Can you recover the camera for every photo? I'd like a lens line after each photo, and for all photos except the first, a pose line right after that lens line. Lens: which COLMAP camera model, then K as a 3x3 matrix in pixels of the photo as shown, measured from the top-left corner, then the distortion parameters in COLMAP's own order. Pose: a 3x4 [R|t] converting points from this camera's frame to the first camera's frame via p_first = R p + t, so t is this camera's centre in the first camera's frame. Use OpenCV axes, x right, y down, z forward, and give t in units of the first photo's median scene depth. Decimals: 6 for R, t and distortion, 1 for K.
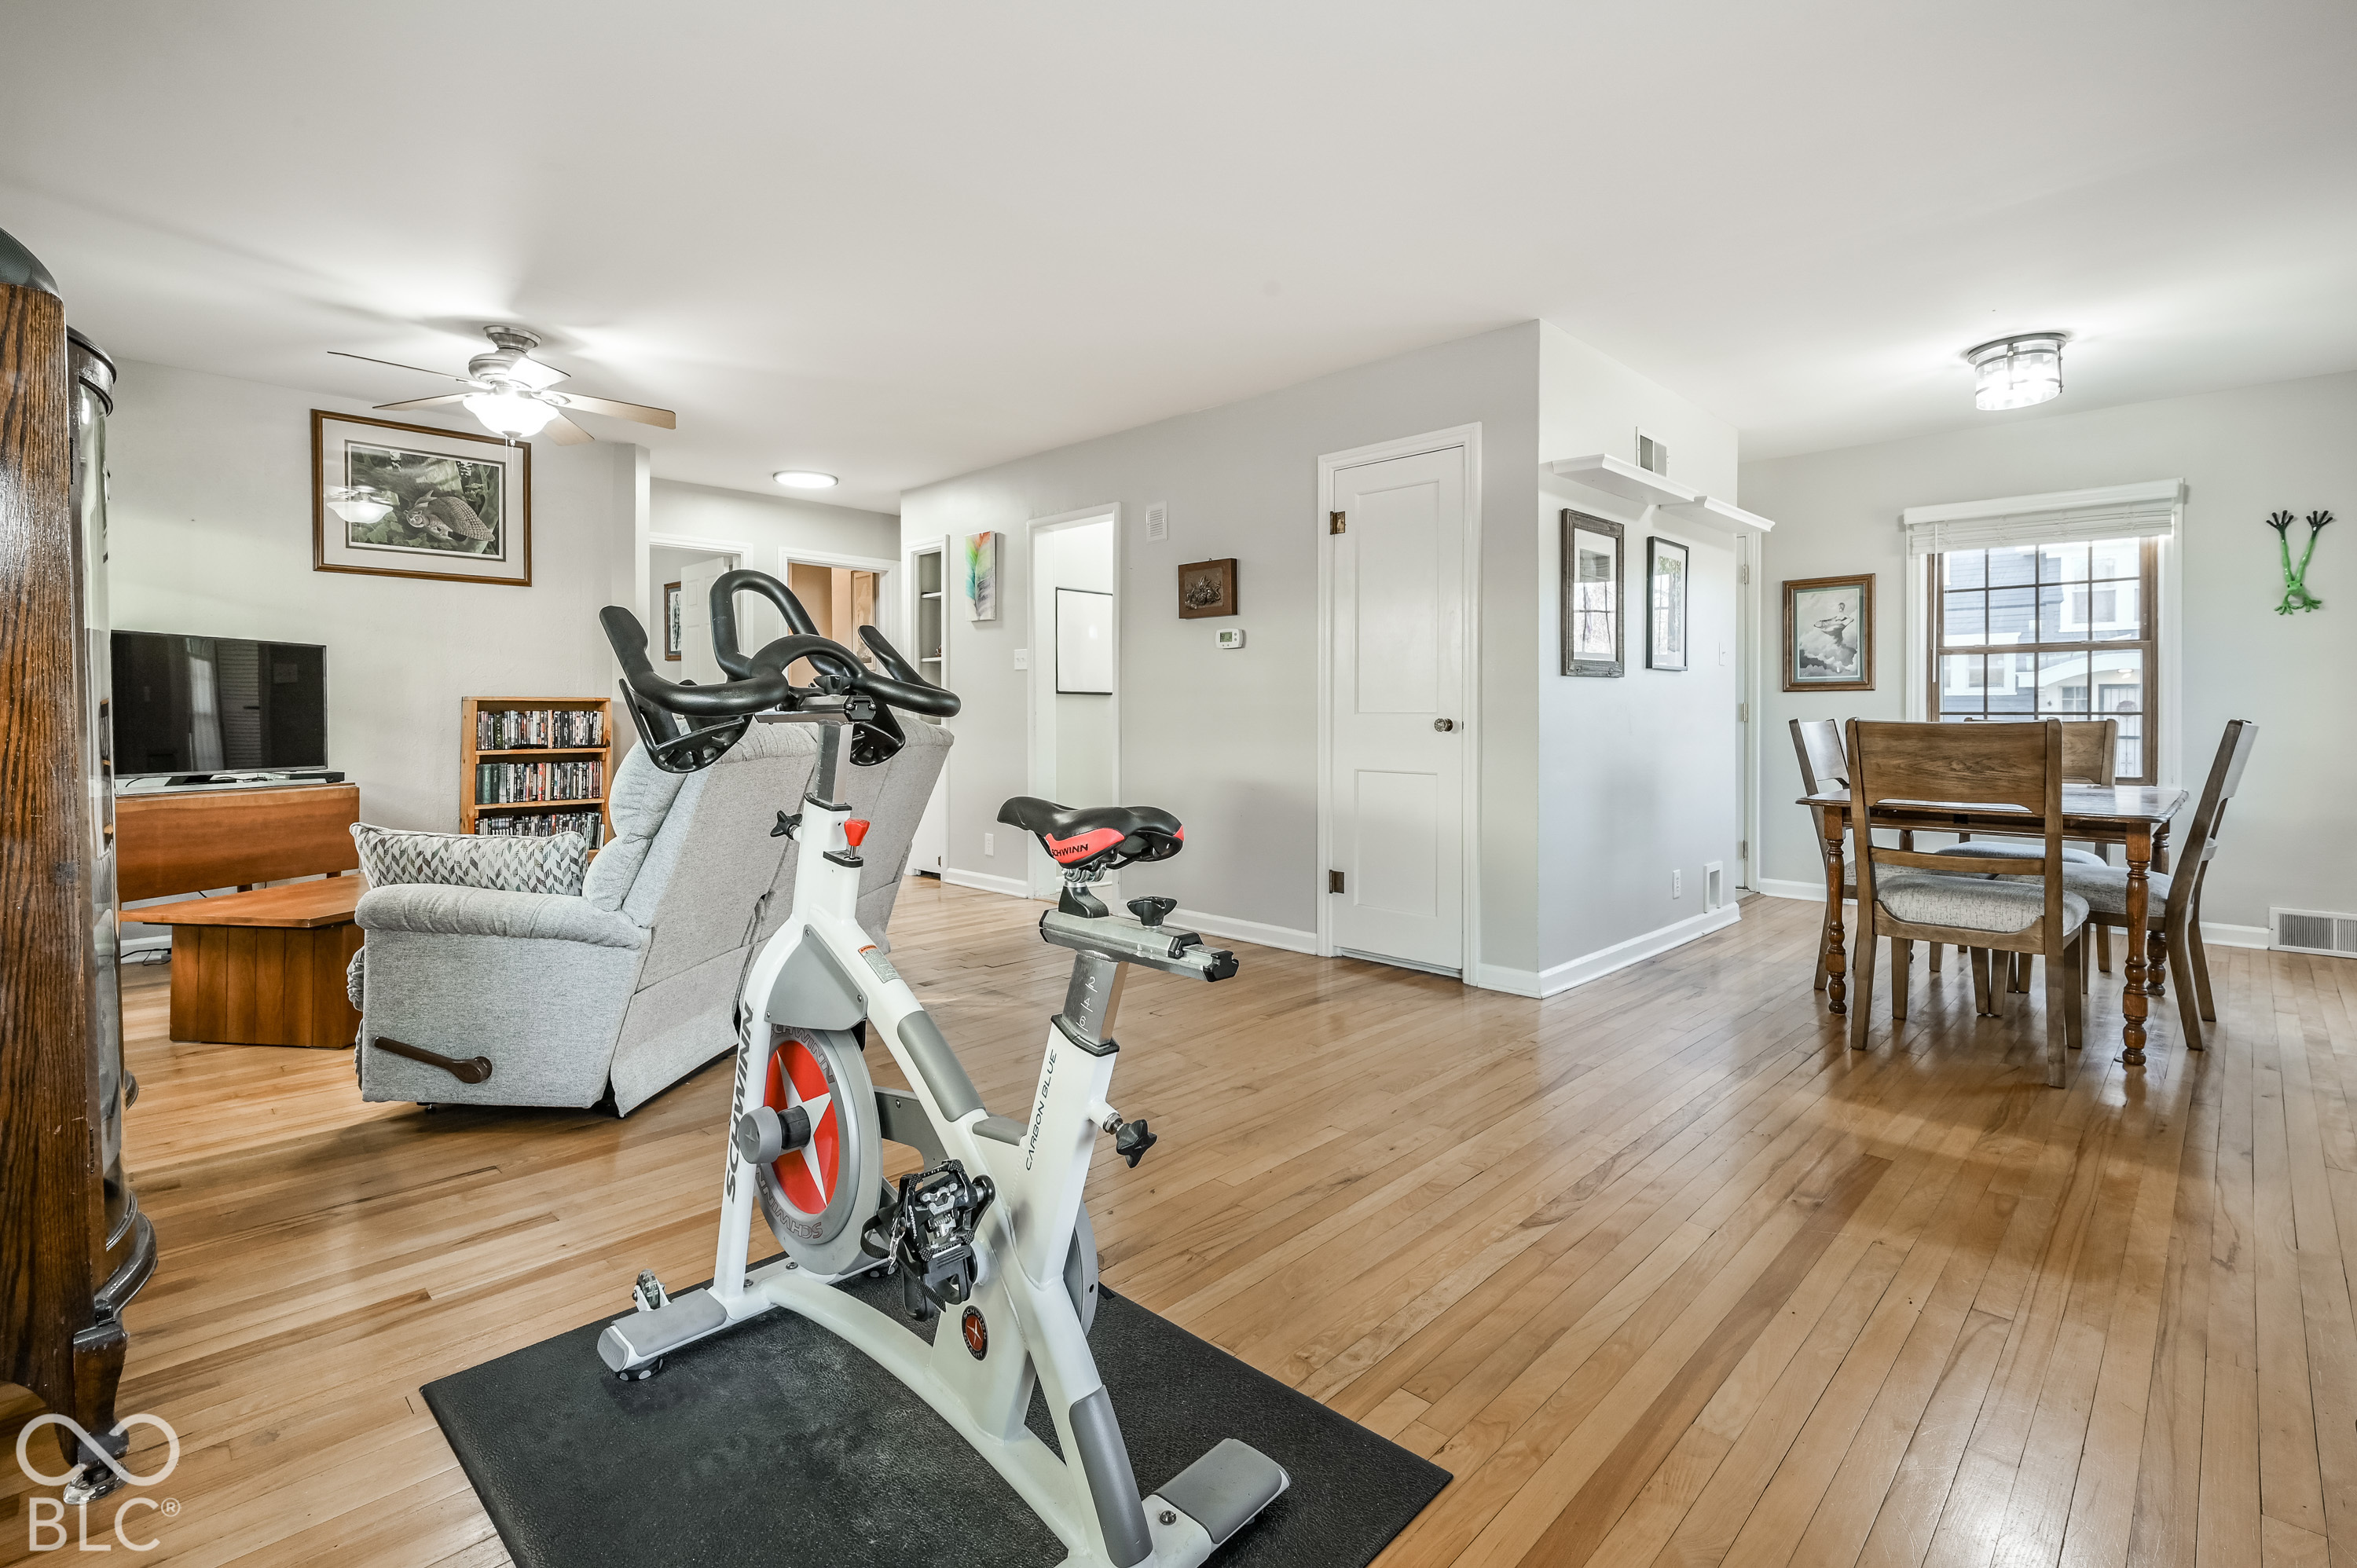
lens RADIAL K [[1066.2, 0, 1176.2], [0, 1066.2, 719.1], [0, 0, 1]] dist [0.005694, 0.000156]
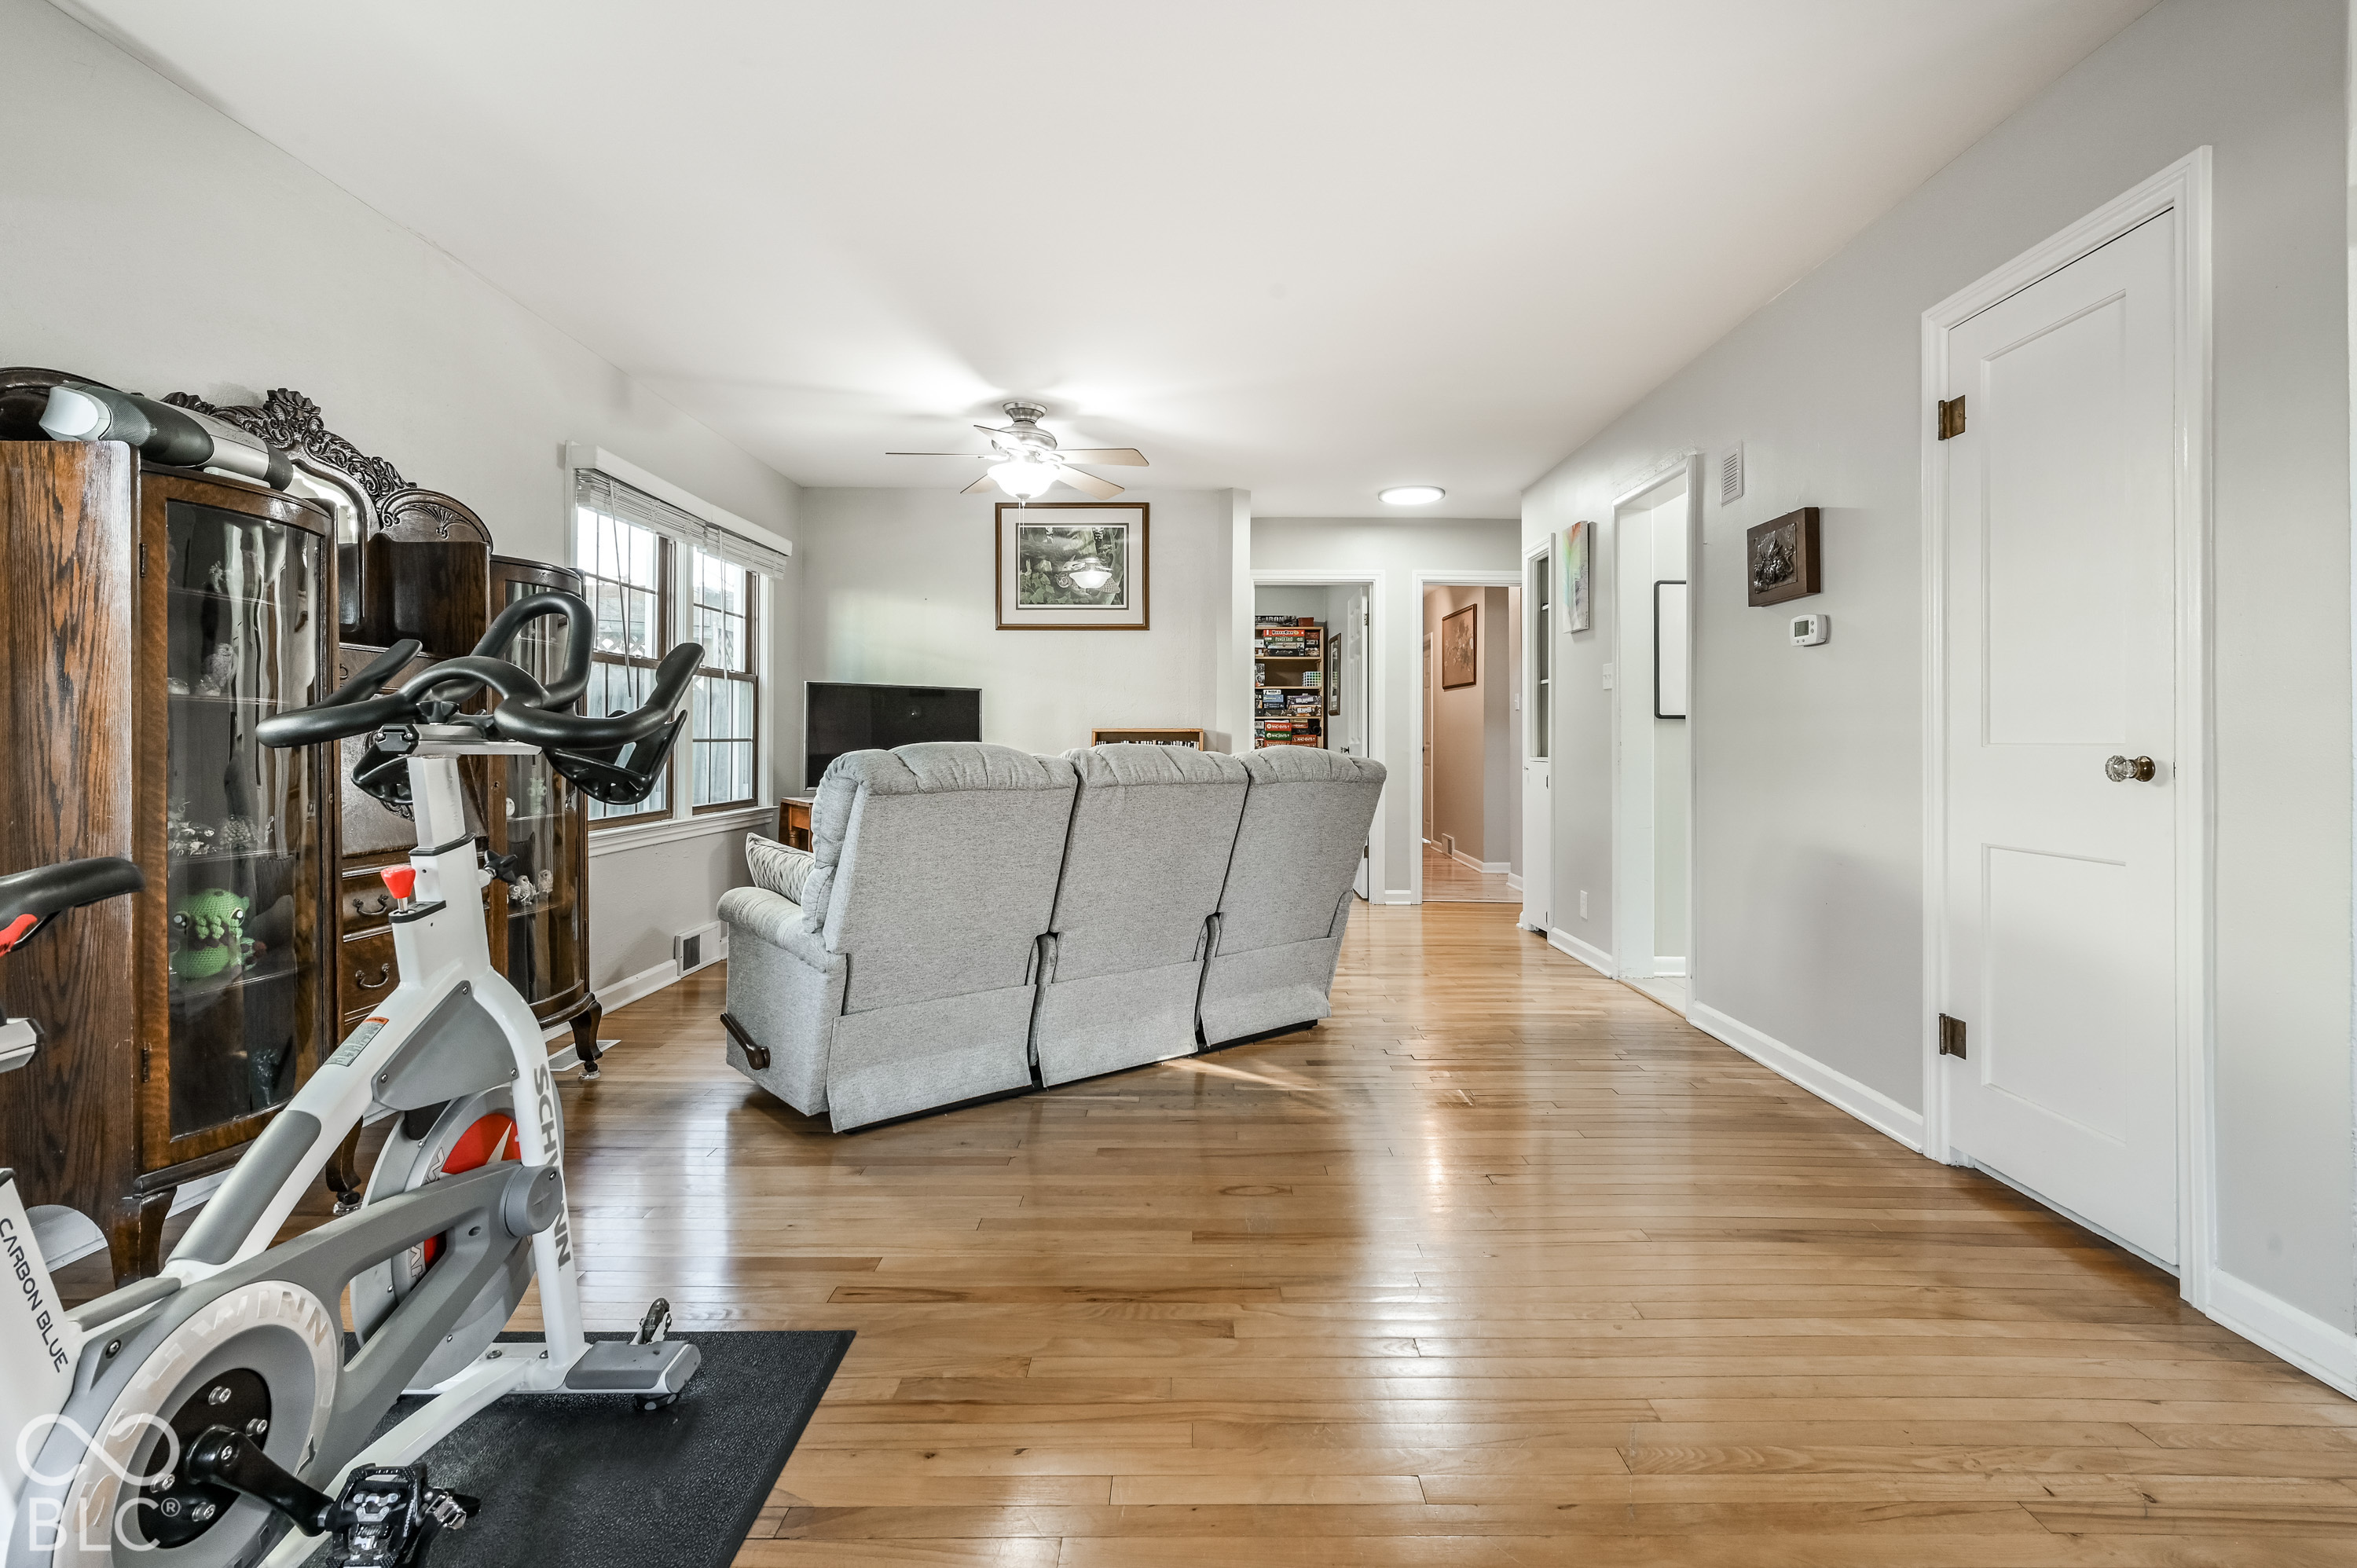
lens RADIAL K [[1066.2, 0, 1188.4], [0, 1066.2, 730.3], [0, 0, 1]] dist [0.005694, 0.000156]
pose [[0.709728, -0.006749, -0.704444, 0.262211], [-0.006366, 0.999852, -0.015993, -0.001609], [0.704447, 0.015835, 0.709580, 0.290107]]
